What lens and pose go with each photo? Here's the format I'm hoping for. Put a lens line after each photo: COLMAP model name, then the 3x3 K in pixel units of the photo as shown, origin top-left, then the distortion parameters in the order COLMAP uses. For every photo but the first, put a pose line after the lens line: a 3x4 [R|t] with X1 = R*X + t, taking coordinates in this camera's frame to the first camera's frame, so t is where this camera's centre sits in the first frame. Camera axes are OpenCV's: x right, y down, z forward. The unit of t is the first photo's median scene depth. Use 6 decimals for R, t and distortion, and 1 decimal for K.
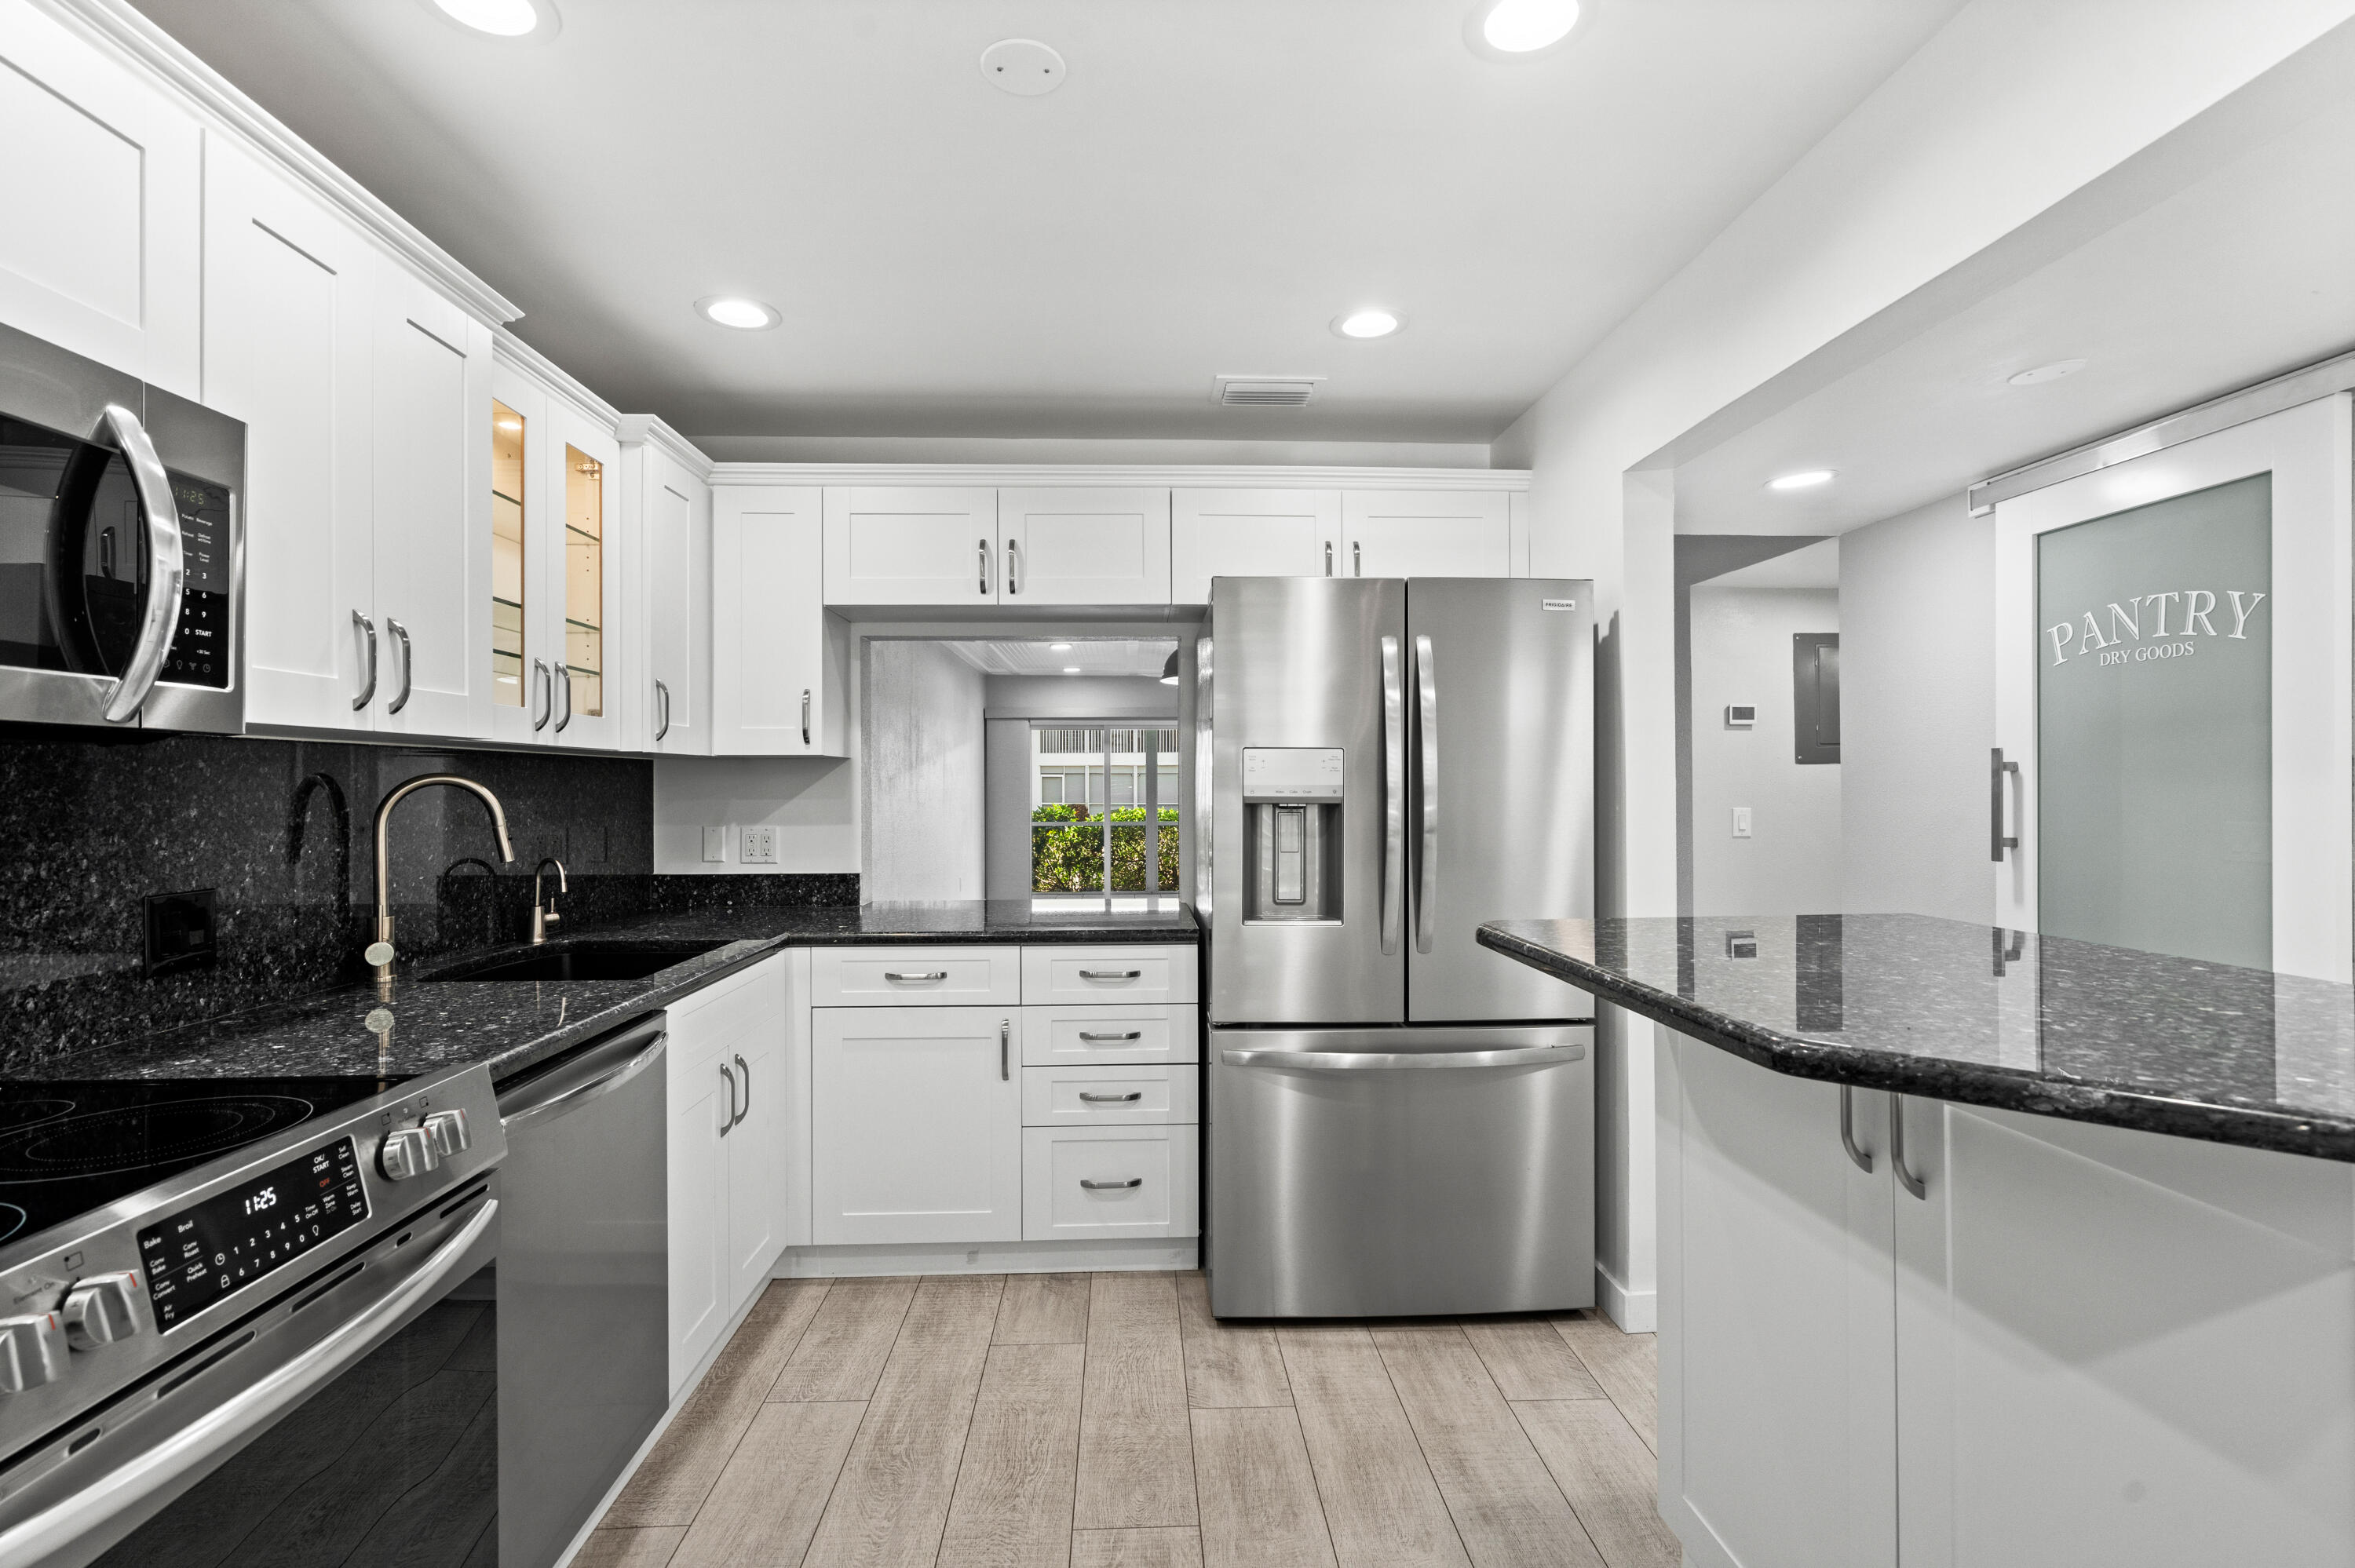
lens RADIAL K [[1080.6, 0, 1185.0], [0, 1080.6, 794.4], [0, 0, 1]] dist [-0.005300, 0.002047]
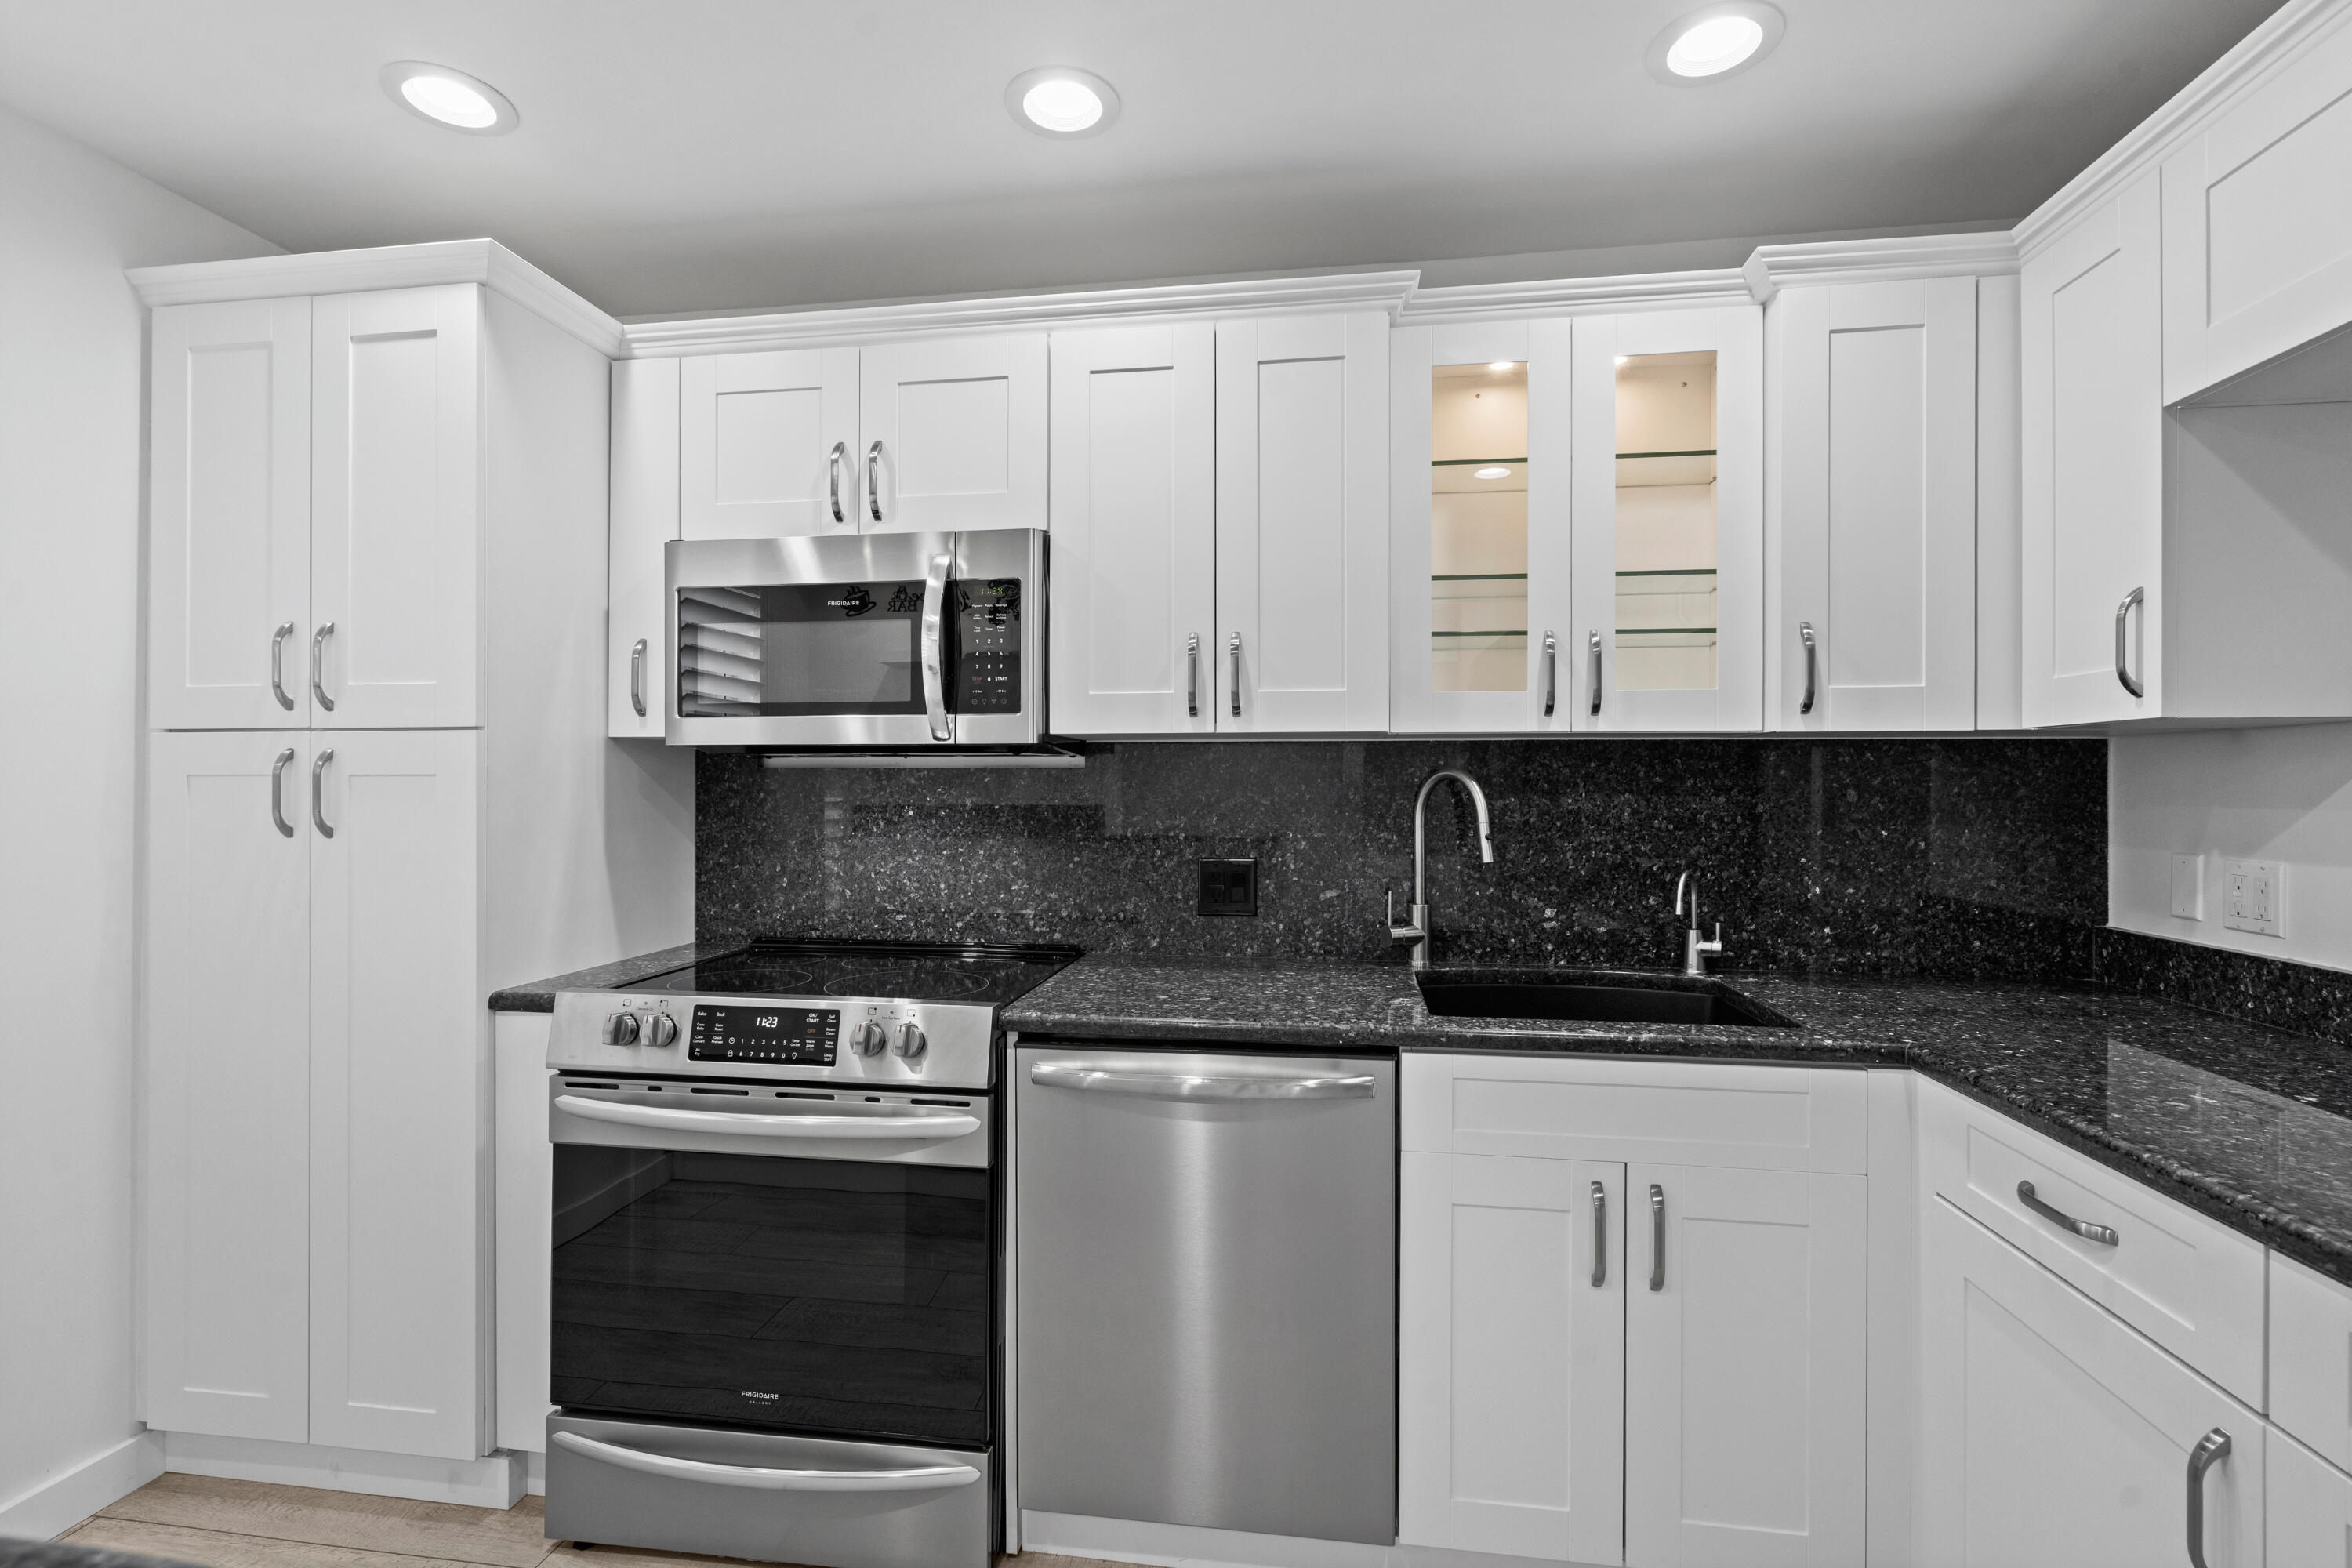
lens RADIAL K [[1079.4, 0, 1178.3], [0, 1079.4, 790.3], [0, 0, 1]] dist [-0.005300, 0.002047]
pose [[-0.203603, 0.006887, -0.979029, 0.253775], [-0.010010, 0.999908, 0.009115, -0.004046], [0.979002, 0.011656, -0.203515, 0.742138]]
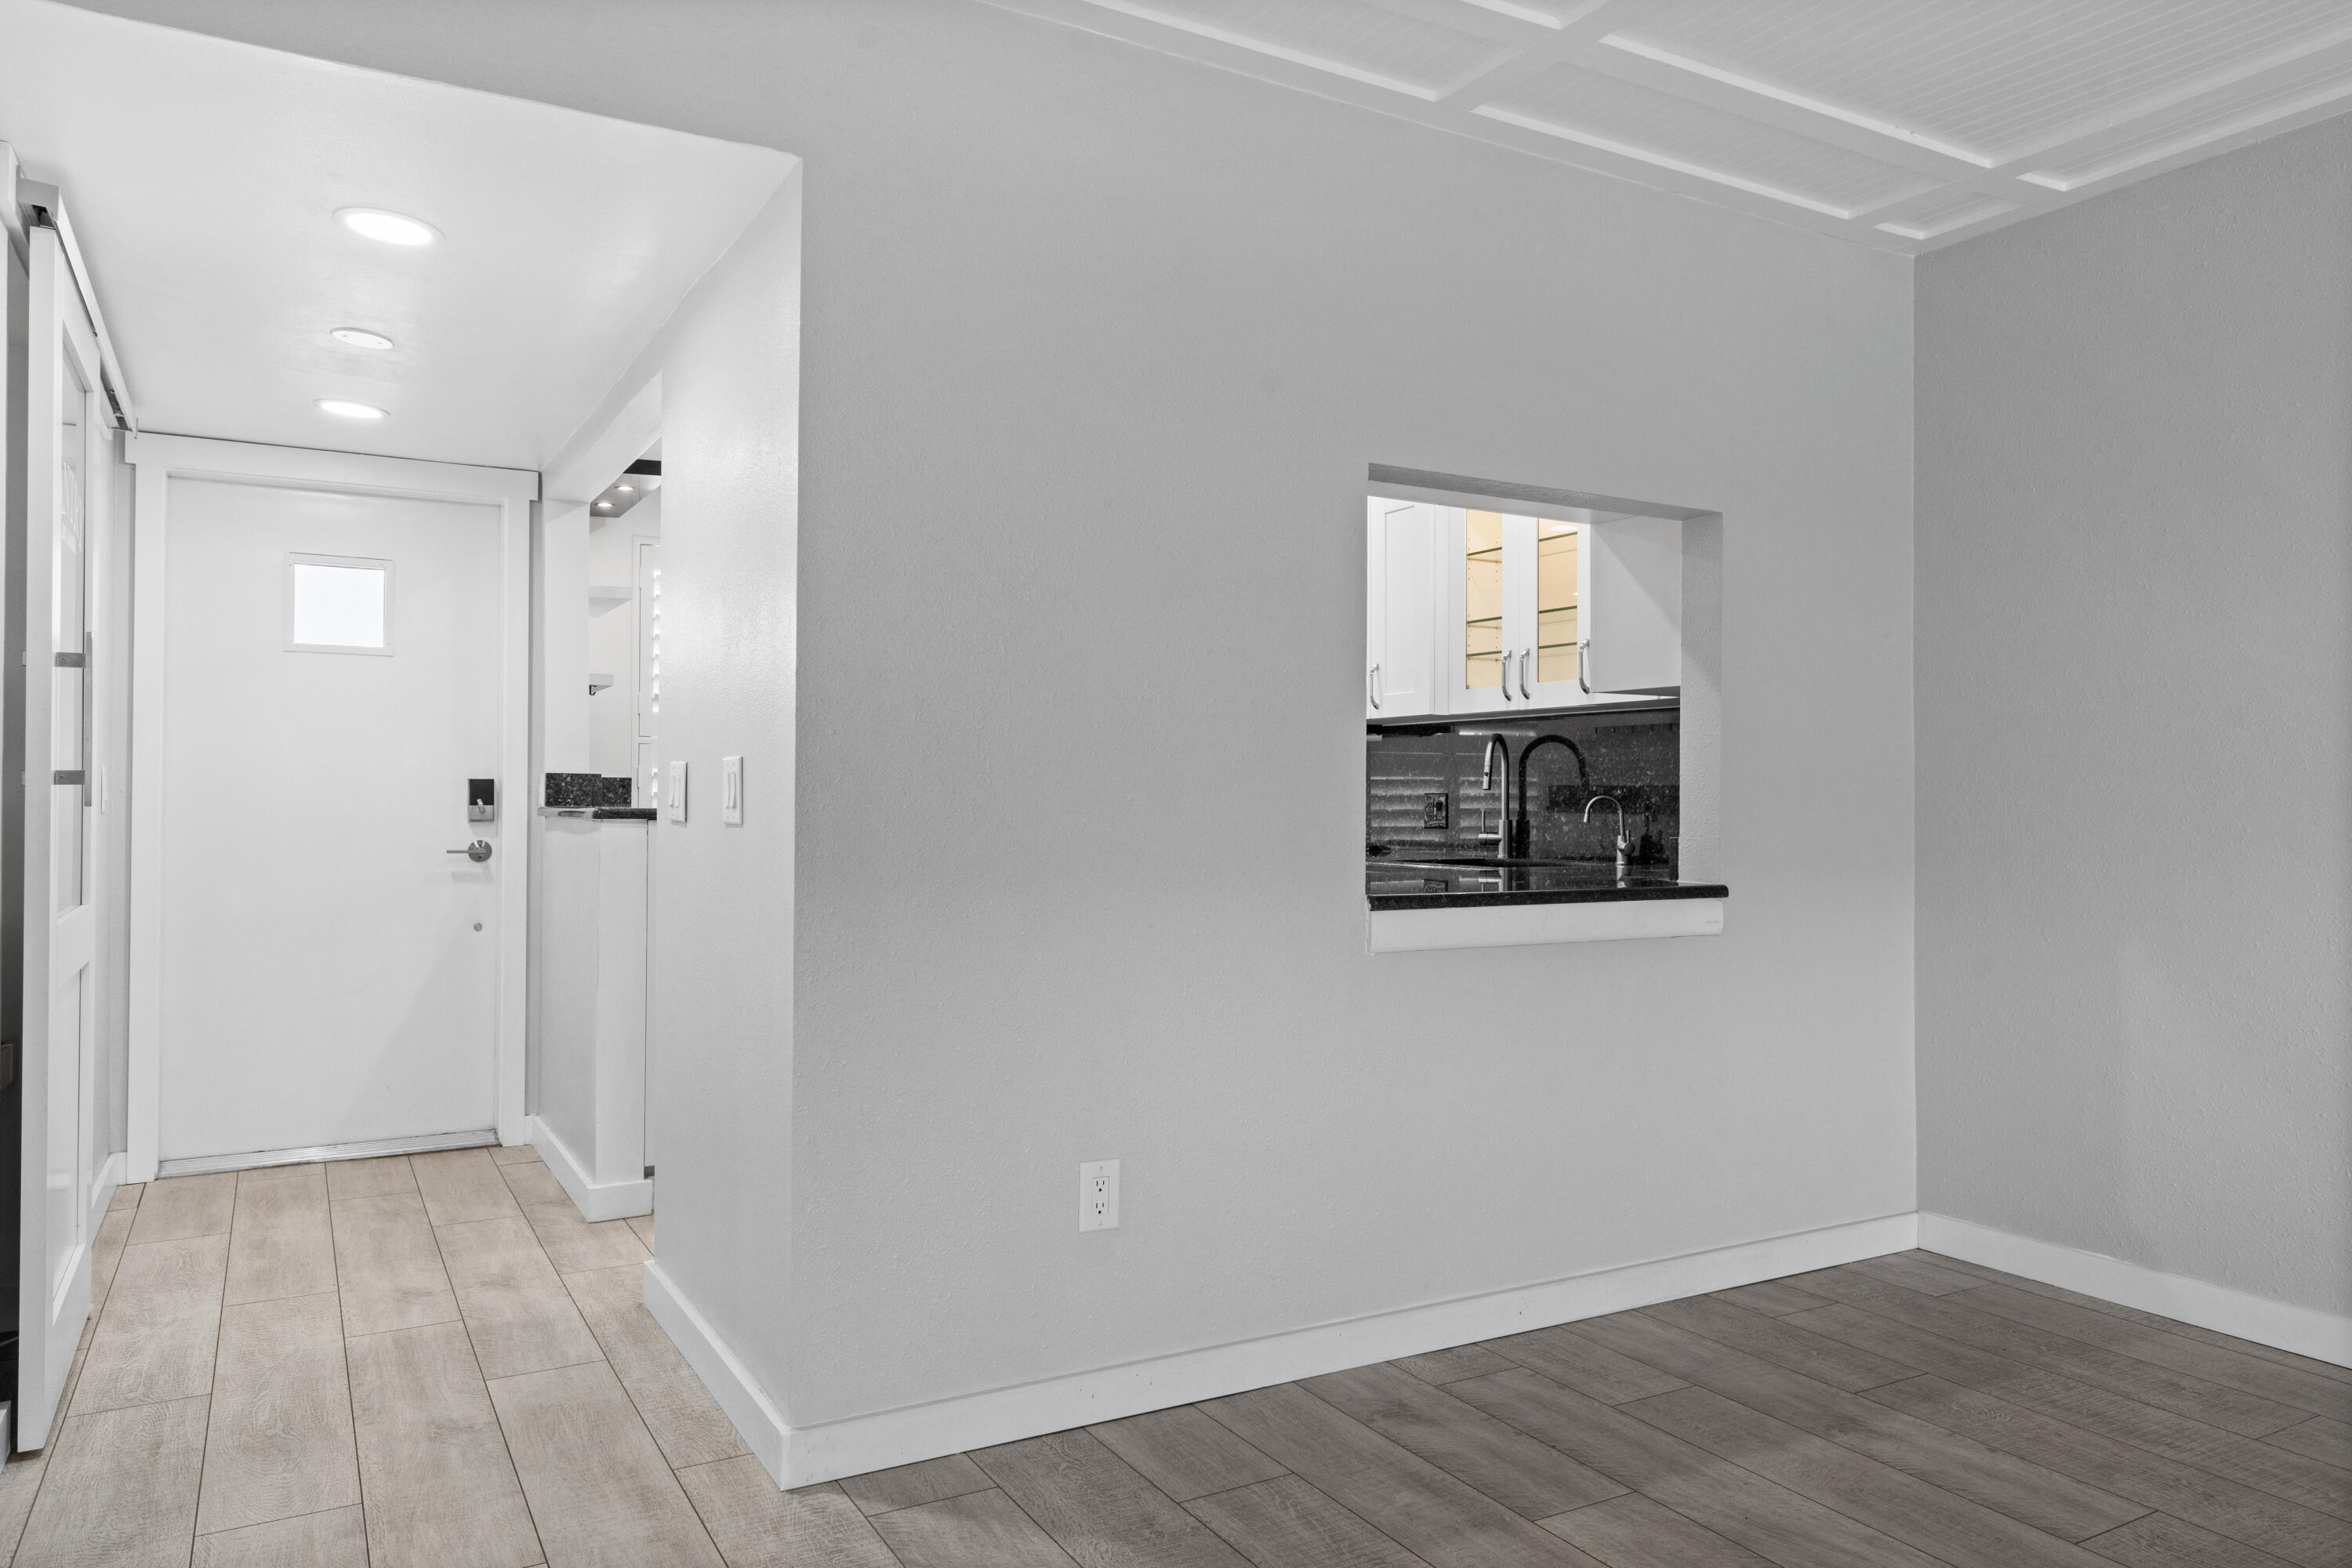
lens RADIAL K [[1587.5, 0, 1182.0], [0, 1587.5, 773.1], [0, 0, 1]] dist [0.019511, -0.002184]
pose [[-0.897705, -0.009116, -0.440504, 0.605365], [-0.005889, 0.999945, -0.008692, 0.047973], [0.440559, -0.005209, -0.897709, 2.238675]]
